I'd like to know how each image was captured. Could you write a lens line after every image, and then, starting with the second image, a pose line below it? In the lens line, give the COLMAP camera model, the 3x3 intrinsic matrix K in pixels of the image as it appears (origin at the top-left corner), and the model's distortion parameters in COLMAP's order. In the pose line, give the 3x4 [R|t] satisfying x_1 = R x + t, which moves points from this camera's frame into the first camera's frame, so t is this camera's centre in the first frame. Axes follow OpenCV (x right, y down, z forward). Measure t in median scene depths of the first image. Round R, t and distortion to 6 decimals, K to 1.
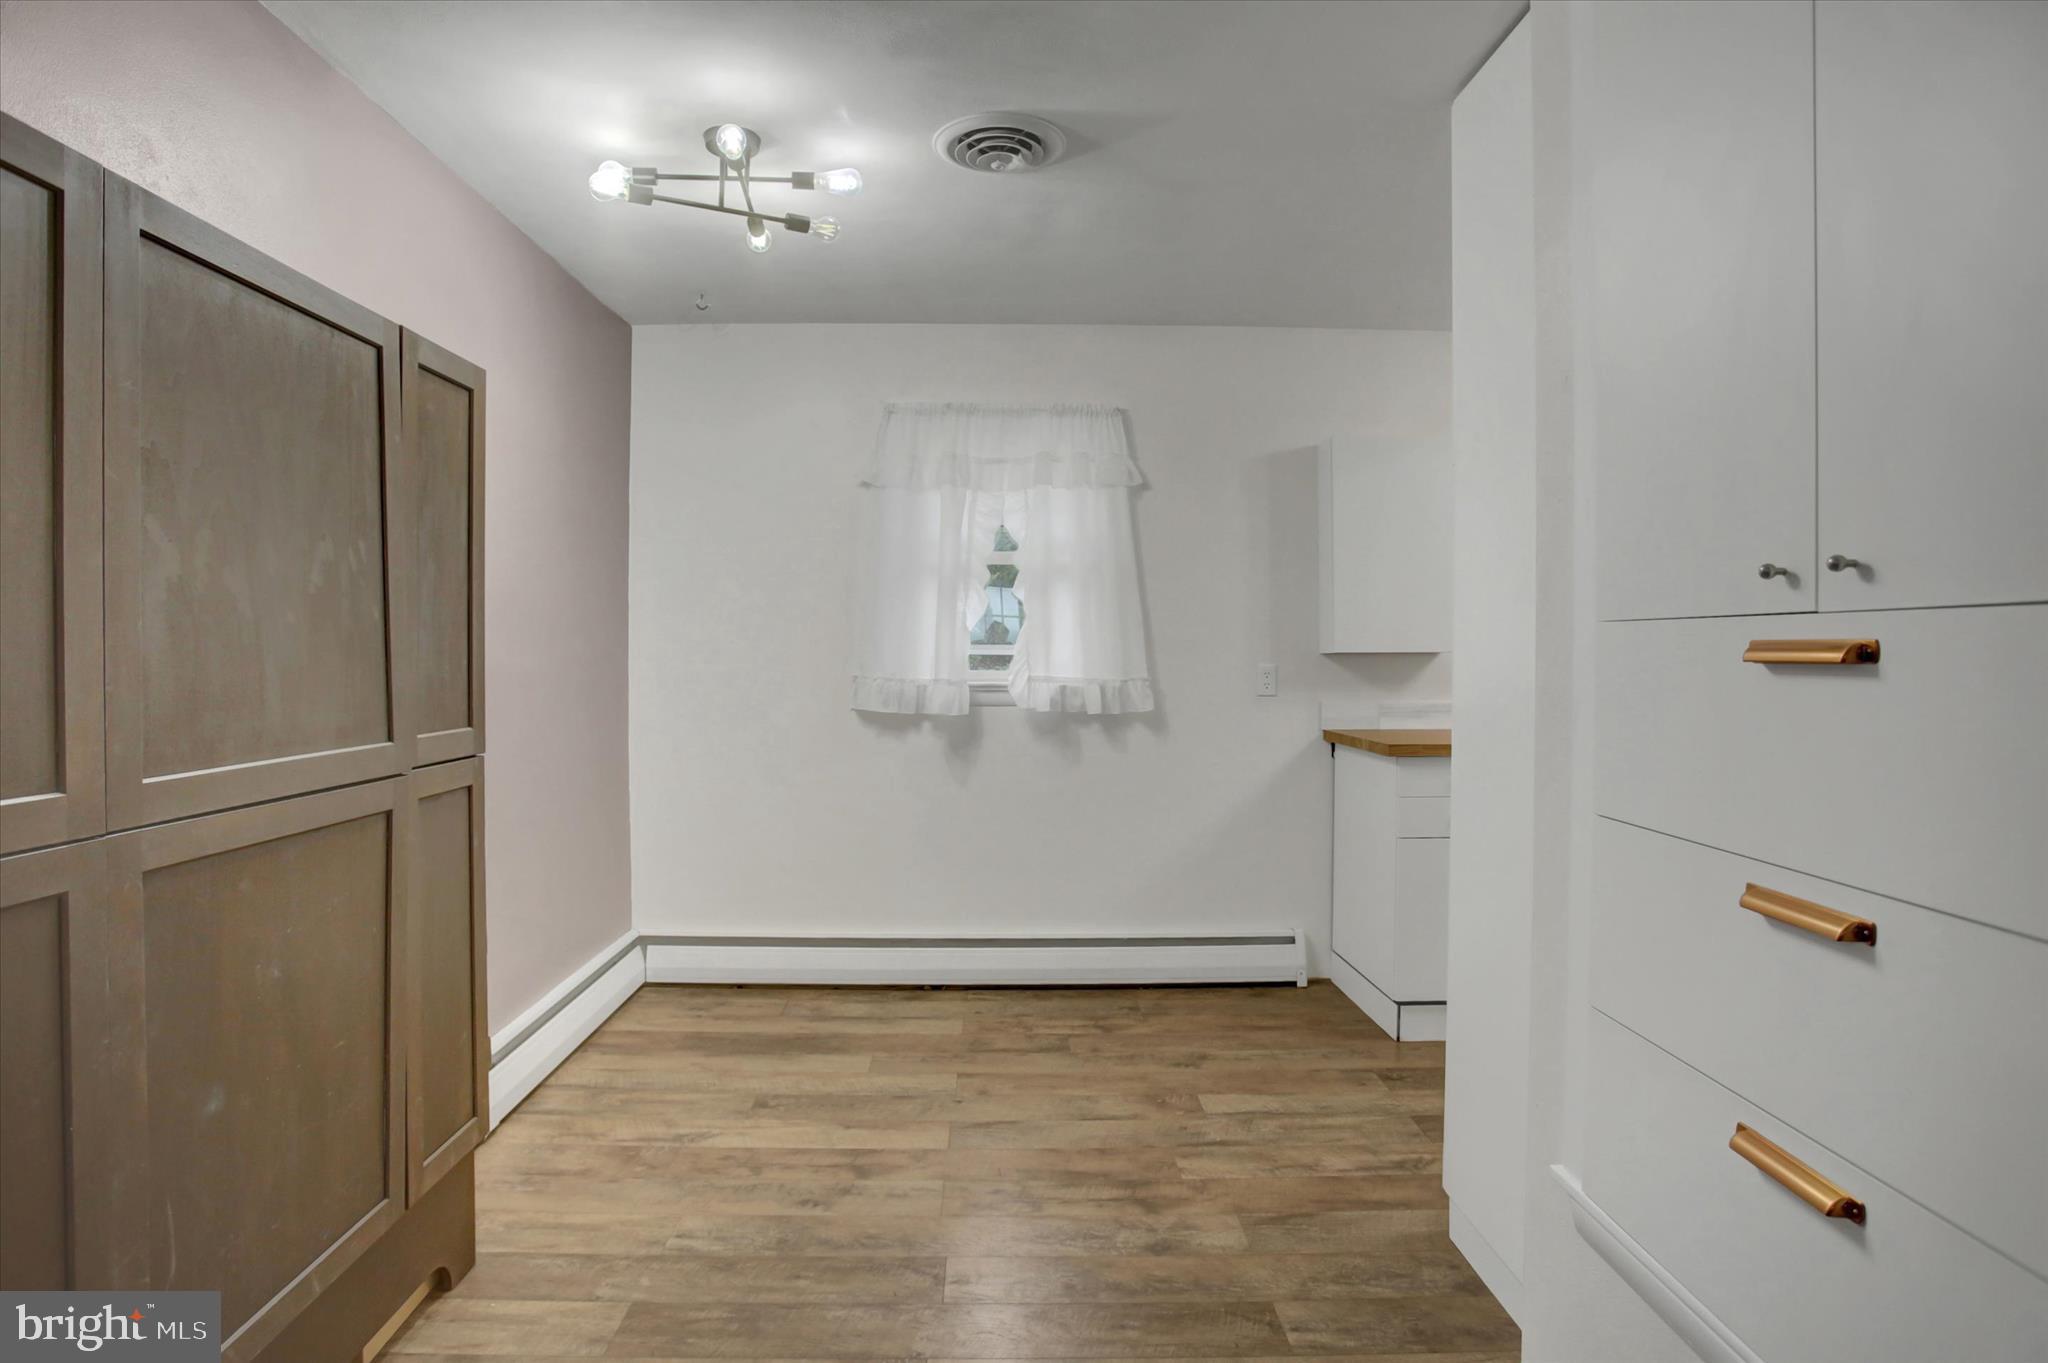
lens RADIAL K [[1053.6, 0, 1021.5], [0, 1053.6, 645.2], [0, 0, 1]] dist [-0.077007, 0.031433]
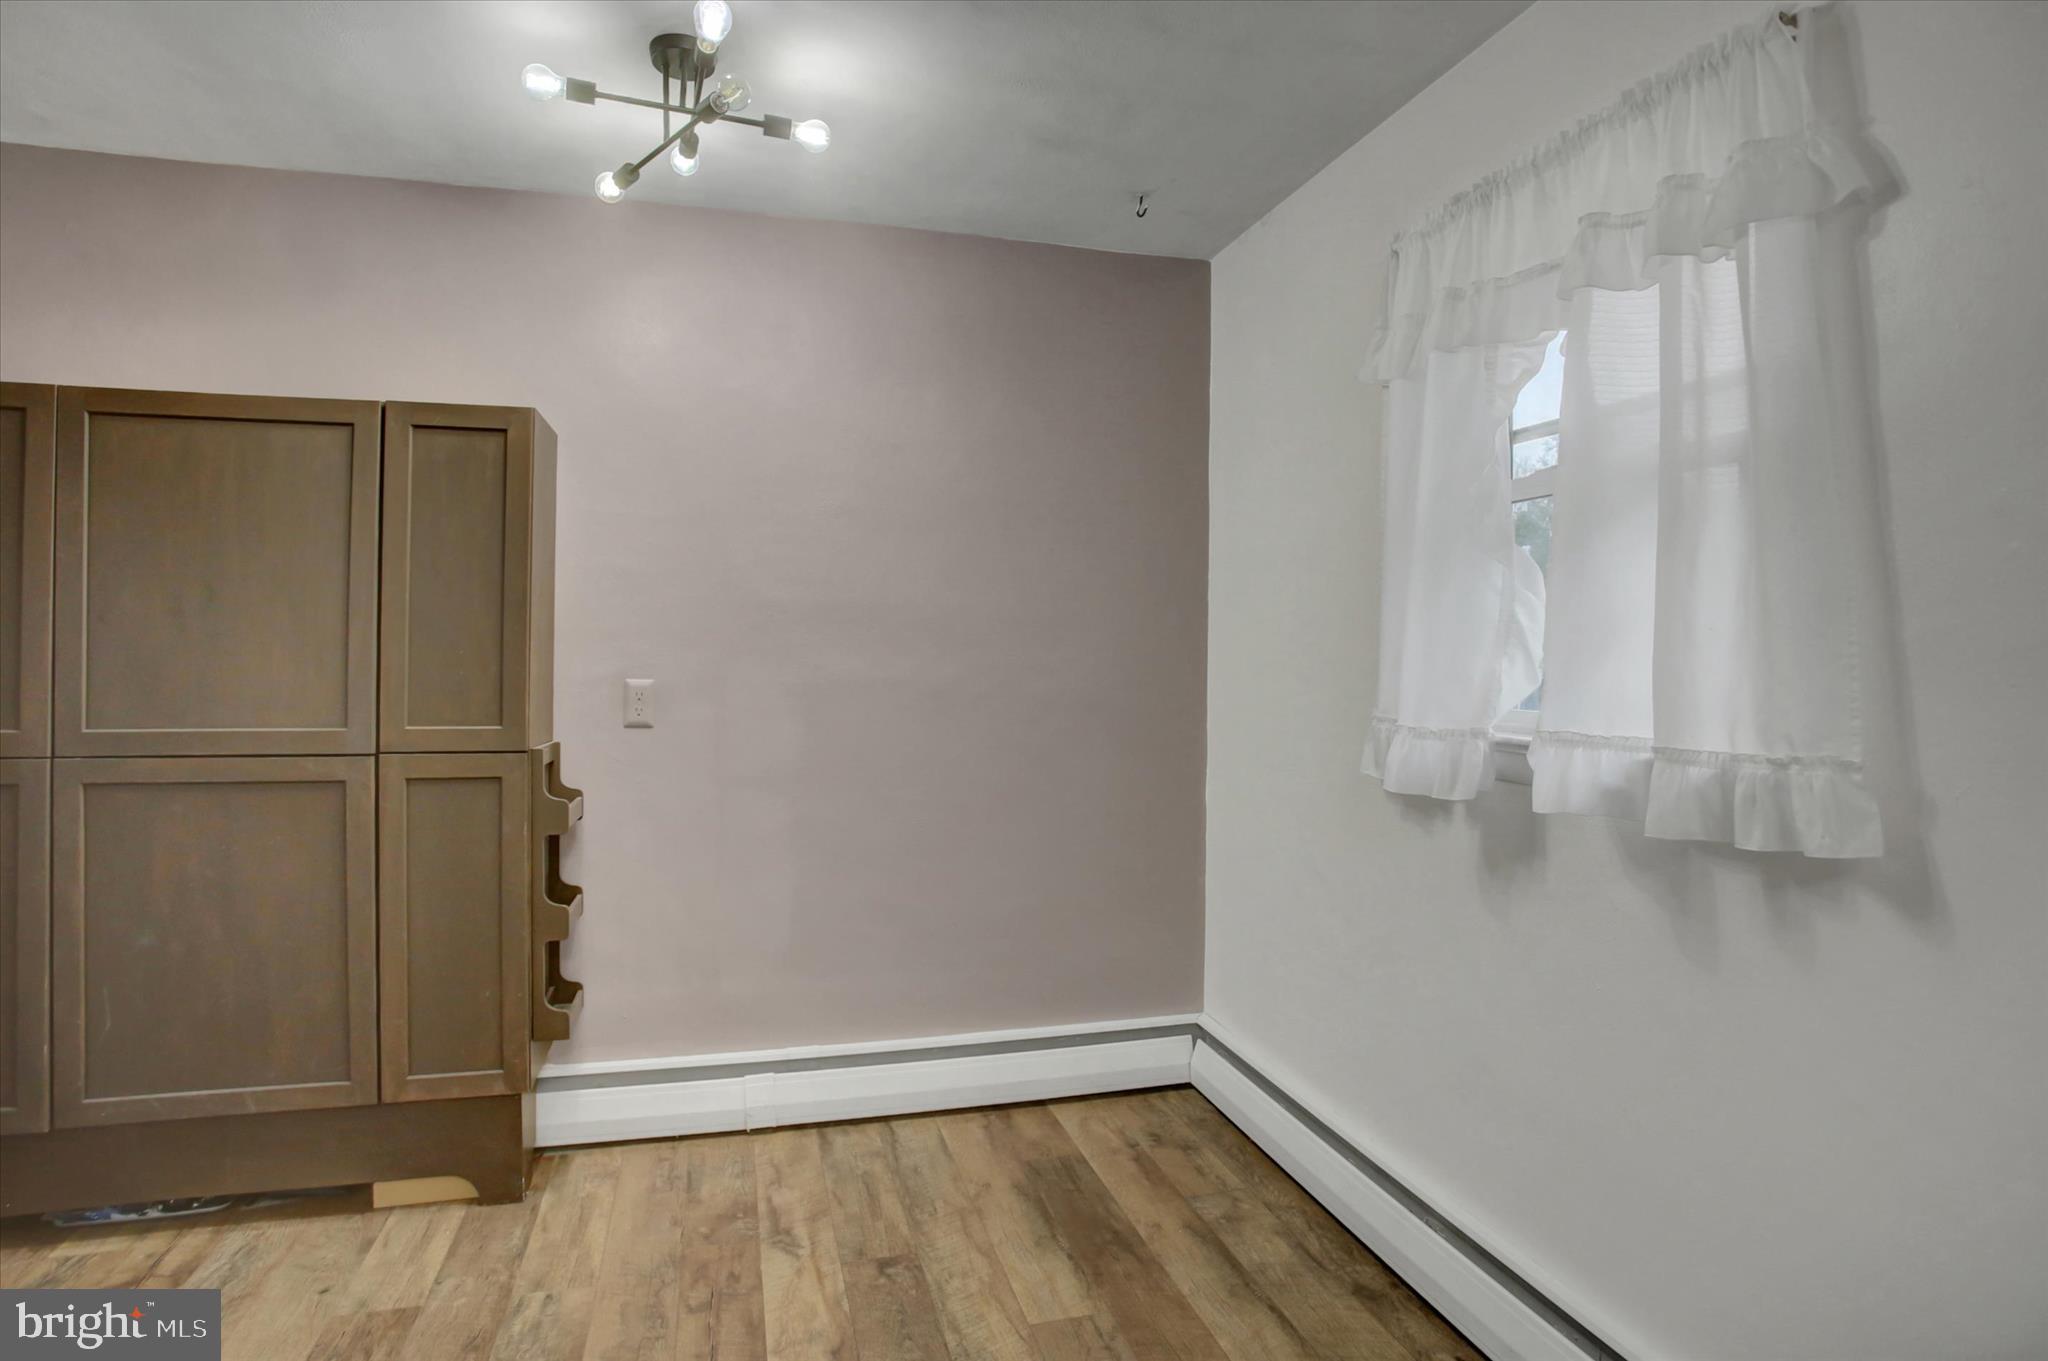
lens RADIAL K [[1053.6, 0, 1021.5], [0, 1053.6, 644.2], [0, 0, 1]] dist [-0.077007, 0.031433]
pose [[0.242725, -0.007885, -0.970063, 0.488821], [-0.005544, 0.999939, -0.009515, -0.001979], [0.970079, 0.007687, 0.242667, 0.879905]]
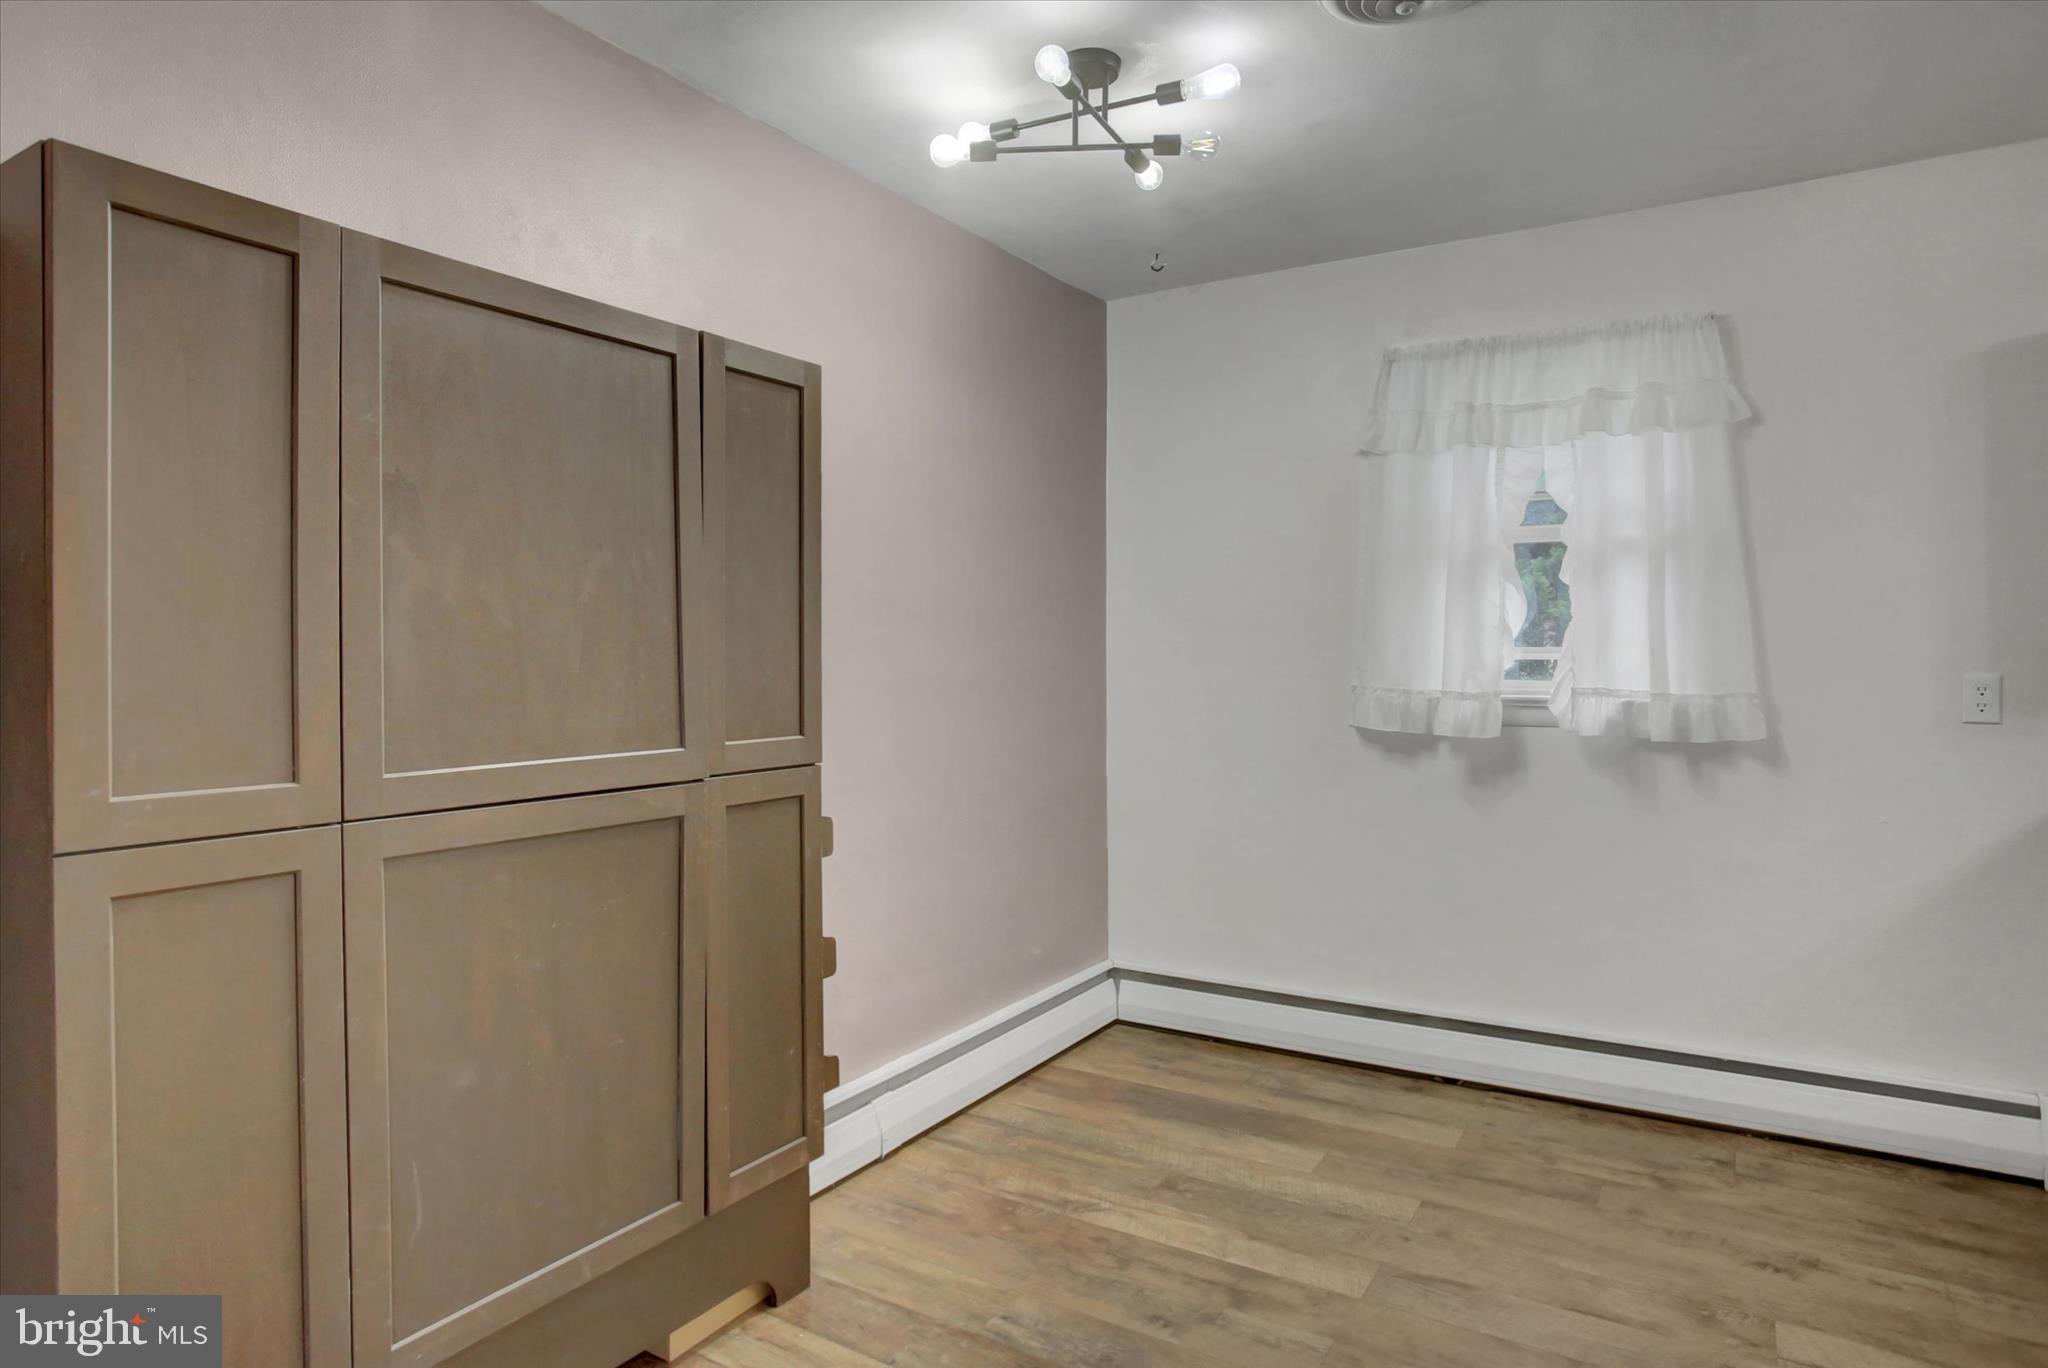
lens RADIAL K [[1161.1, 0, 1039.5], [0, 1161.1, 649.4], [0, 0, 1]] dist [-0.076054, 0.044915]
pose [[0.841619, -0.004747, -0.540051, 0.166382], [0.005047, 0.999987, -0.000926, 0.000558], [0.540048, -0.001946, 0.841632, 0.141468]]
